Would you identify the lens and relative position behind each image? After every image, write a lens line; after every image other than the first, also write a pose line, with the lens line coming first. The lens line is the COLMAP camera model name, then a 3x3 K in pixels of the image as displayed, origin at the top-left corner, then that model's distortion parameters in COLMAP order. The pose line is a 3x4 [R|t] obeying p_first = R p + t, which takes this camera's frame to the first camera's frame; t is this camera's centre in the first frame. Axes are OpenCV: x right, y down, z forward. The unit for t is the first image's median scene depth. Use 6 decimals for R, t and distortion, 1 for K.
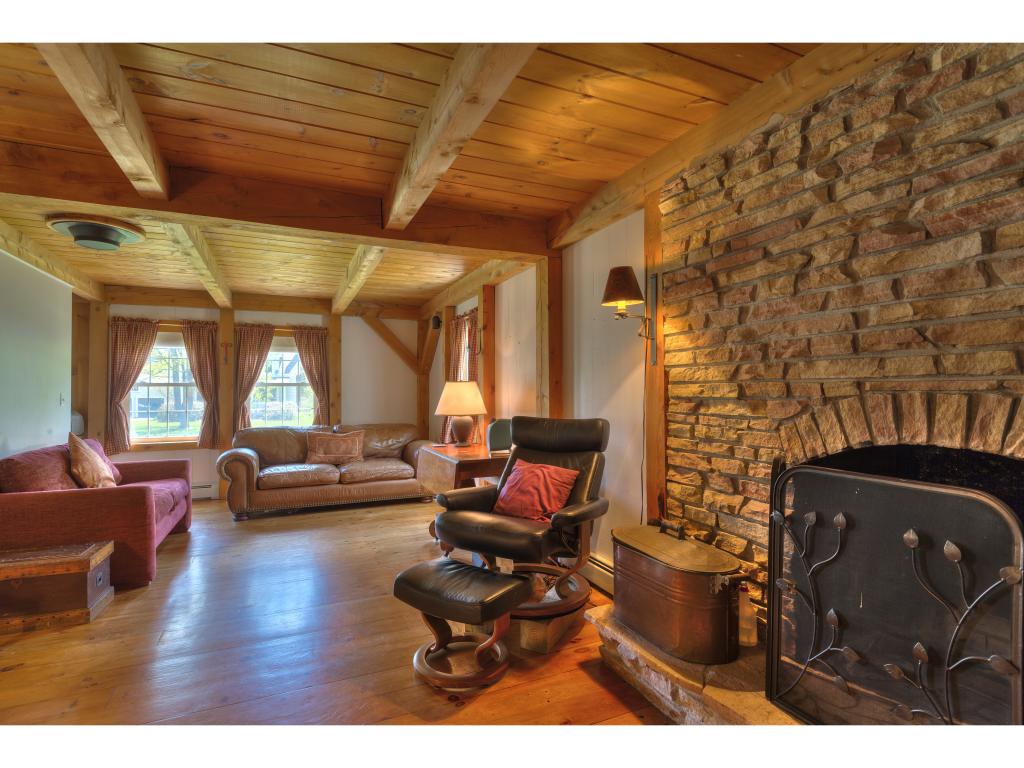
lens RADIAL K [[511.8, 0, 512.0], [0, 511.8, 387.9], [0, 0, 1]] dist [-0.003170, -0.000878]
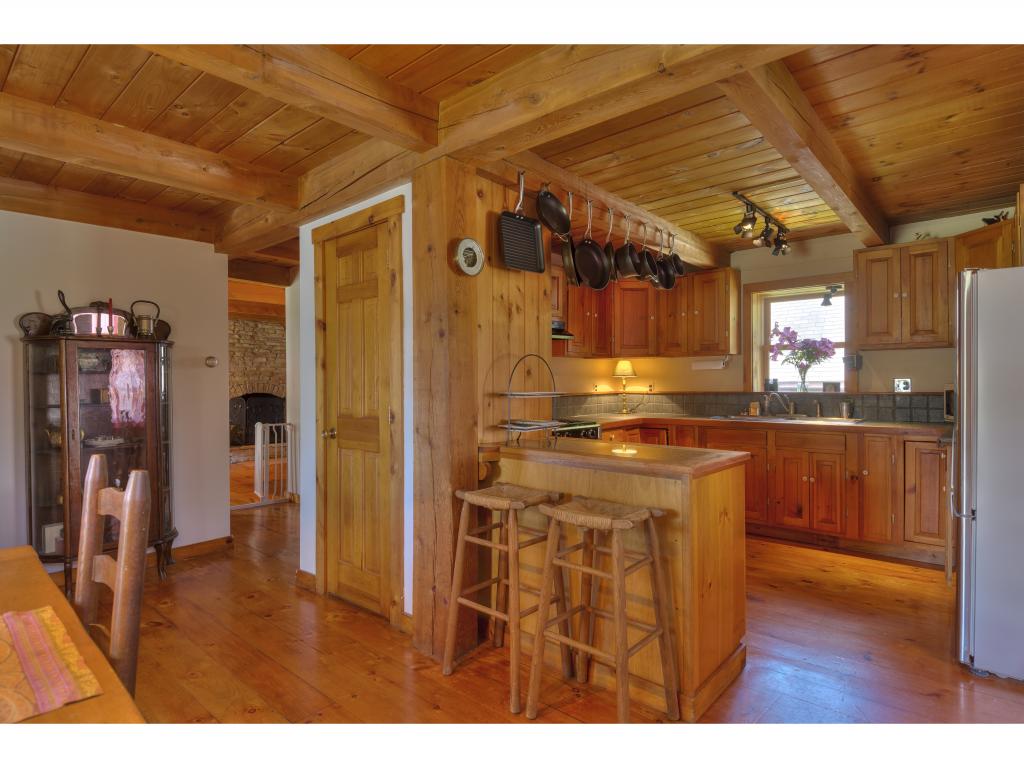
lens RADIAL K [[553.0, 0, 508.3], [0, 553.0, 380.4], [0, 0, 1]] dist [-0.001795, -0.000189]
pose [[-0.412633, 0.005553, 0.910881, -5.302424], [-0.002900, 0.999968, -0.007410, 0.012141], [-0.910893, -0.005699, -0.412604, 0.887035]]
